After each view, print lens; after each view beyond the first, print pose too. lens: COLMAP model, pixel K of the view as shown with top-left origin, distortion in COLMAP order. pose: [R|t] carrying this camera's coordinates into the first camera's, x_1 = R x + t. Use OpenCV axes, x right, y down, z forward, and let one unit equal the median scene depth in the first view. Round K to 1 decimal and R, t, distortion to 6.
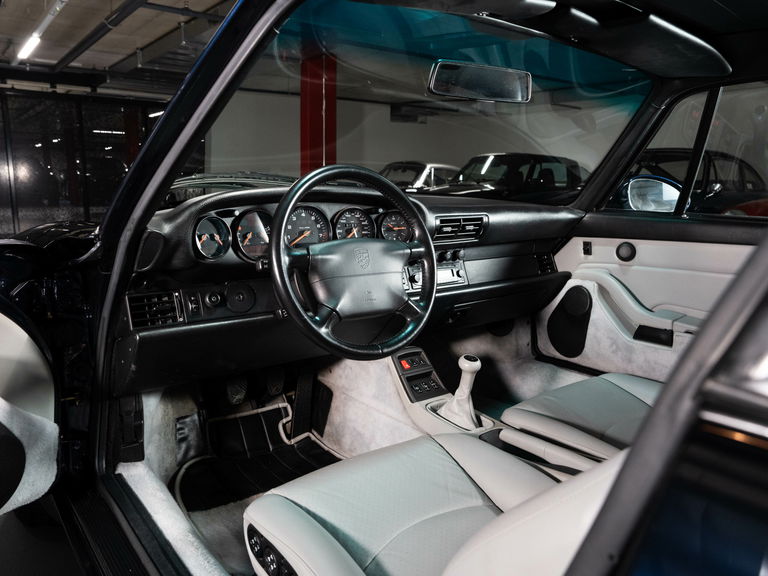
lens RADIAL K [[557.2, 0, 380.5], [0, 557.2, 287.2], [0, 0, 1]] dist [-0.031200, 0.001089]
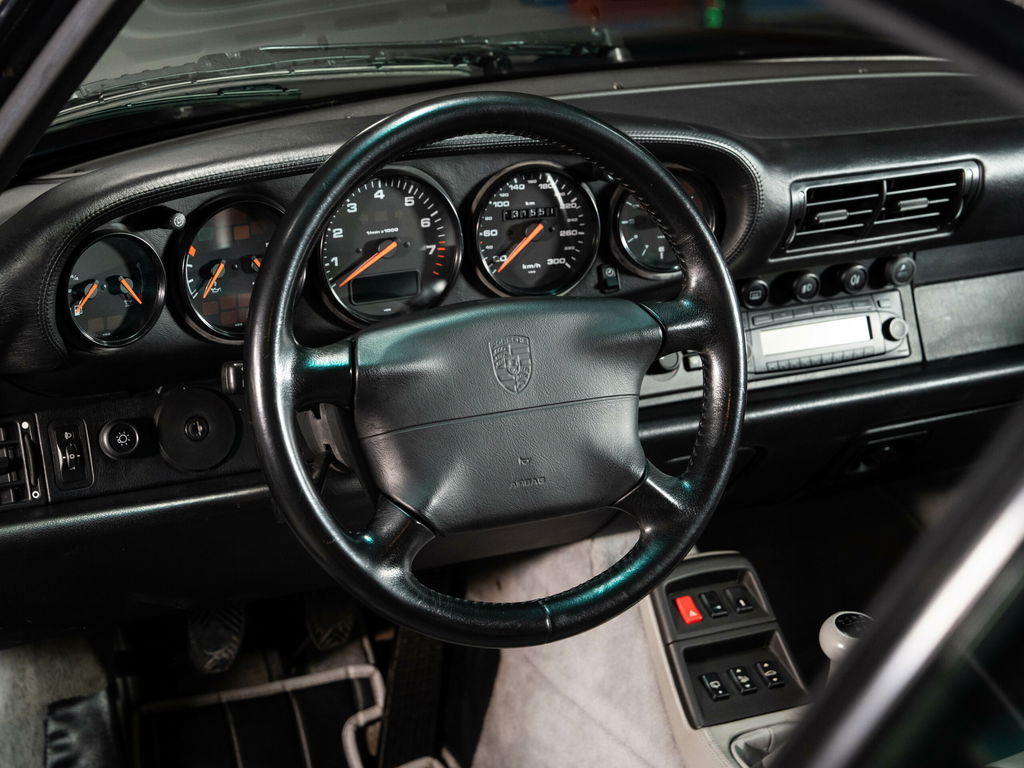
lens RADIAL K [[2085.7, 0, 513.1], [0, 2085.7, 384.5], [0, 0, 1]] dist [-0.029739, 0.000000]
pose [[0.984079, 0.054905, -0.169036, 0.147467], [-0.031526, 0.989930, 0.138006, -0.168904], [0.174911, -0.130480, 0.975900, -0.236307]]
